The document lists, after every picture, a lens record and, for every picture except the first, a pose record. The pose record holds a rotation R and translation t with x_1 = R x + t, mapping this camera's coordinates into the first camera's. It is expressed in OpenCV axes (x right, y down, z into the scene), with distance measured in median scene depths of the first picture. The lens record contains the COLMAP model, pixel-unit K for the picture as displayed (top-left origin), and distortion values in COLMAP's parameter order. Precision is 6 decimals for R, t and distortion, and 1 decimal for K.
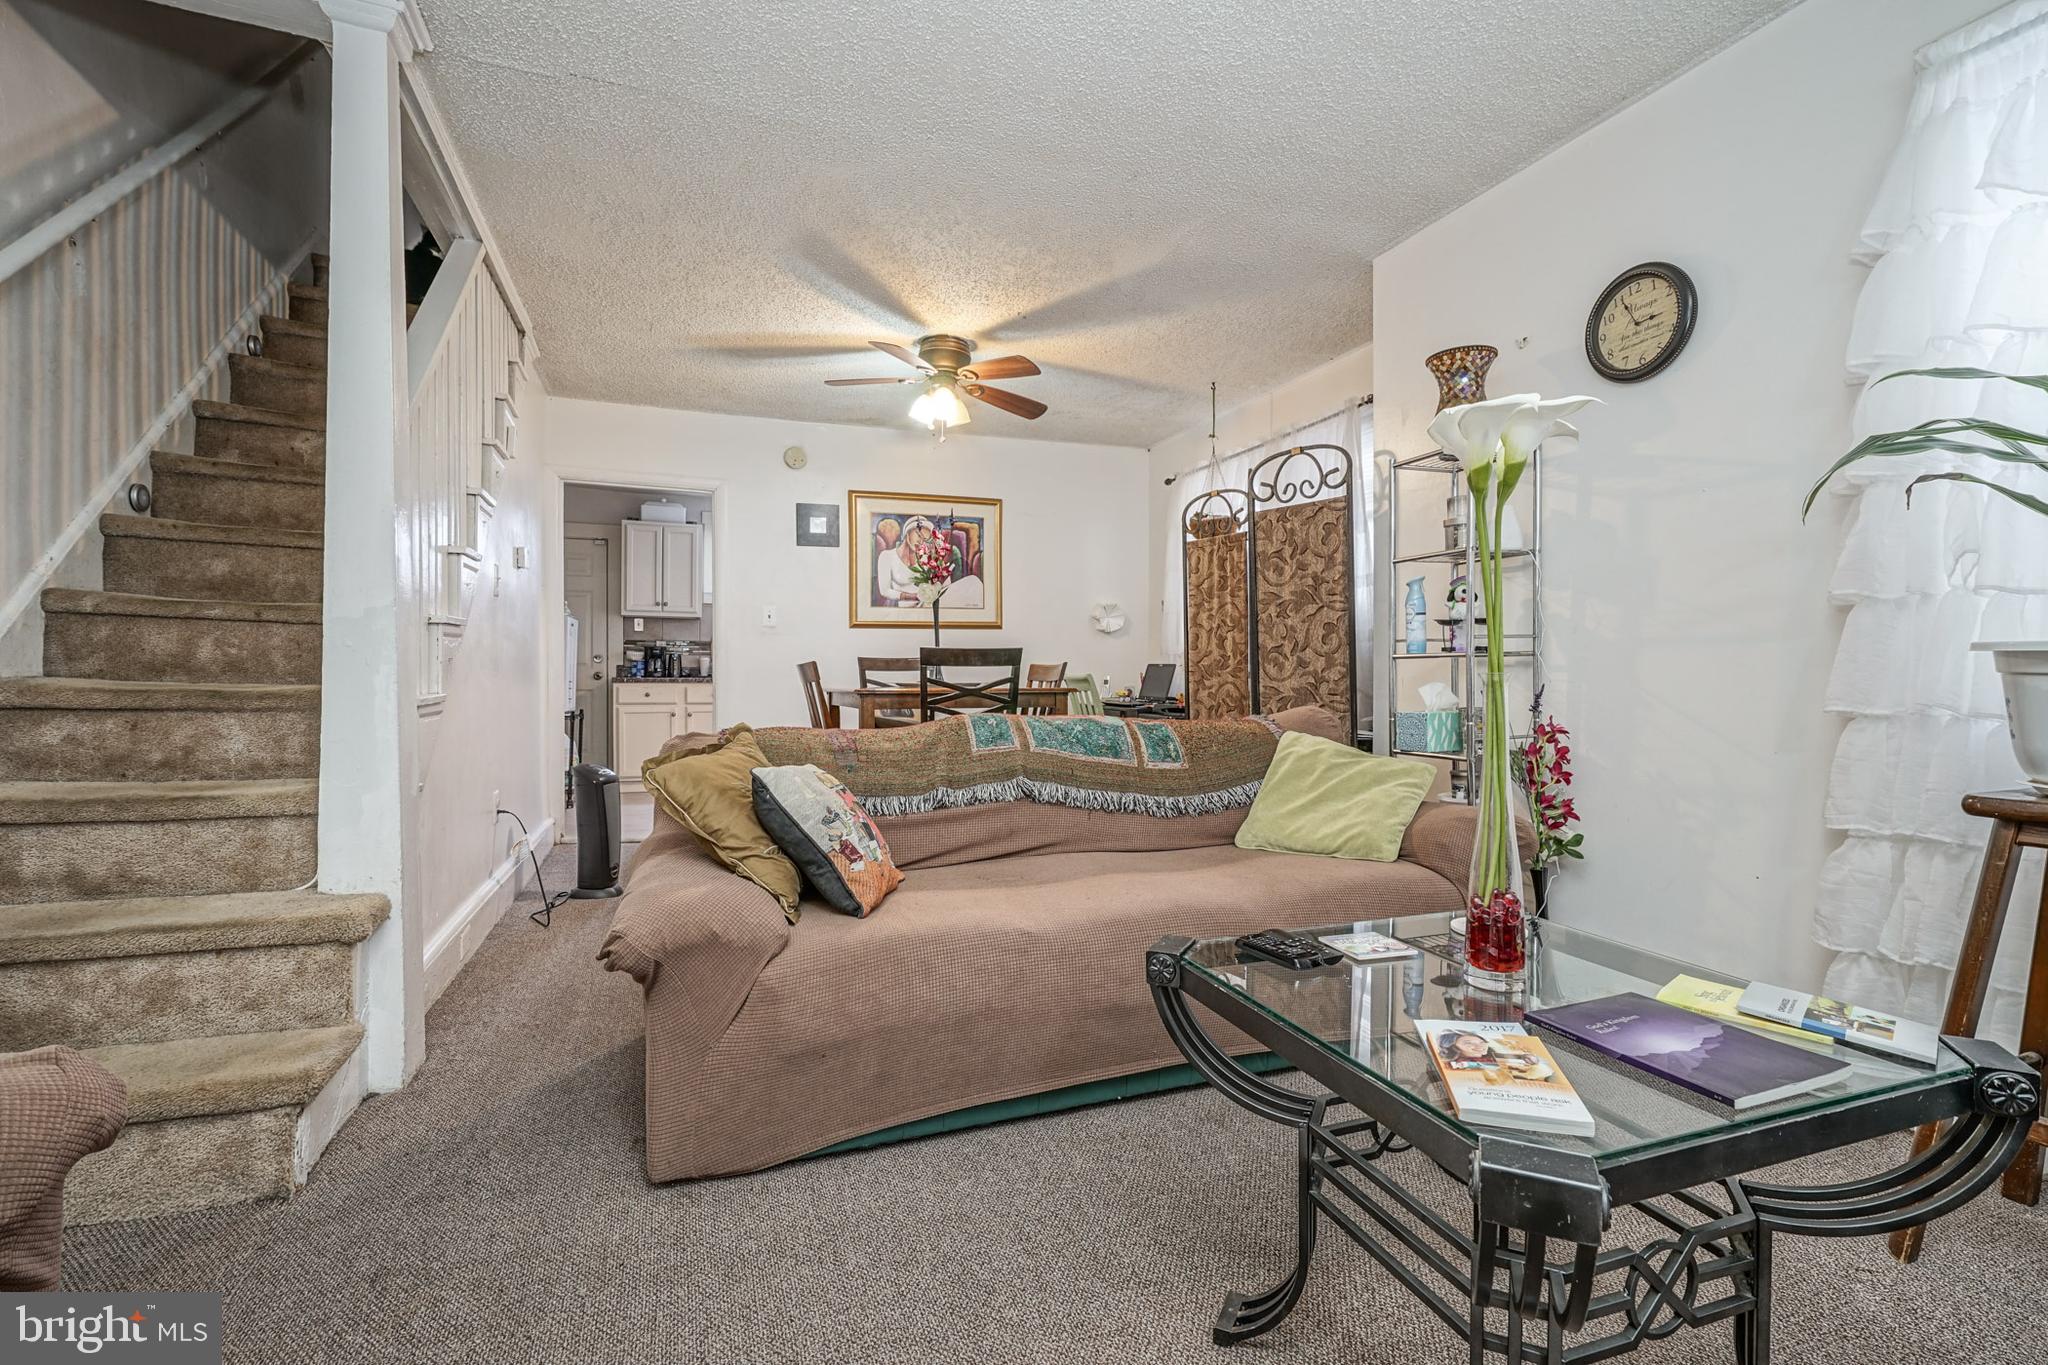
lens RADIAL K [[924.1, 0, 1031.9], [0, 924.1, 677.4], [0, 0, 1]] dist [-0.004838, 0.004154]
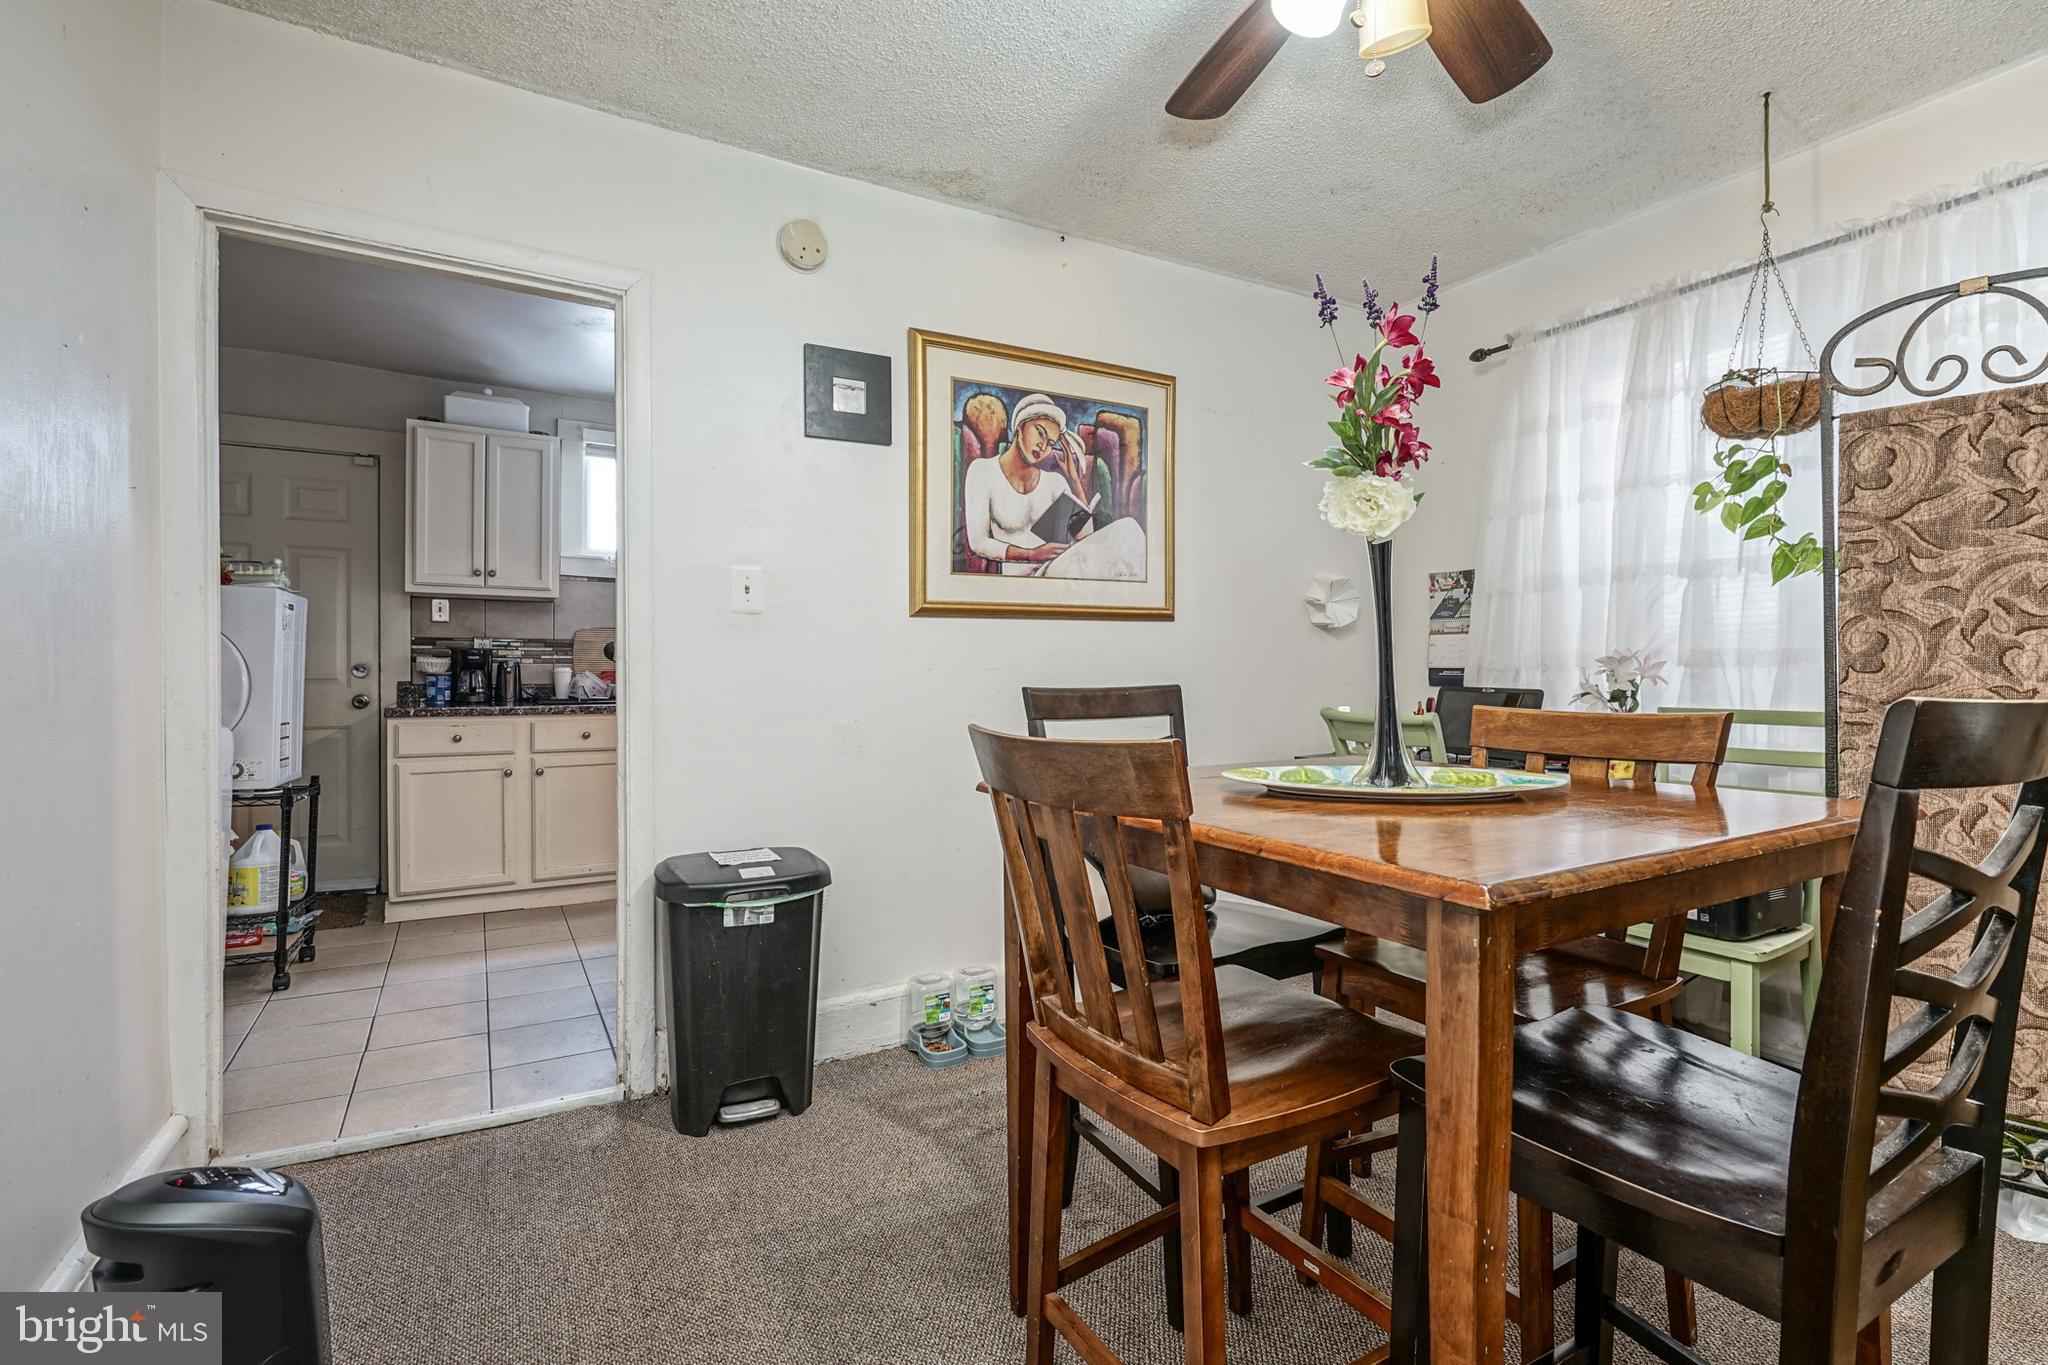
lens RADIAL K [[924.1, 0, 1017.3], [0, 924.1, 671.7], [0, 0, 1]] dist [-0.004838, 0.004154]
pose [[0.988720, -0.002294, 0.149757, -0.209097], [0.002348, 0.999997, -0.000184, -0.023872], [-0.149756, 0.000533, 0.988723, 0.503916]]
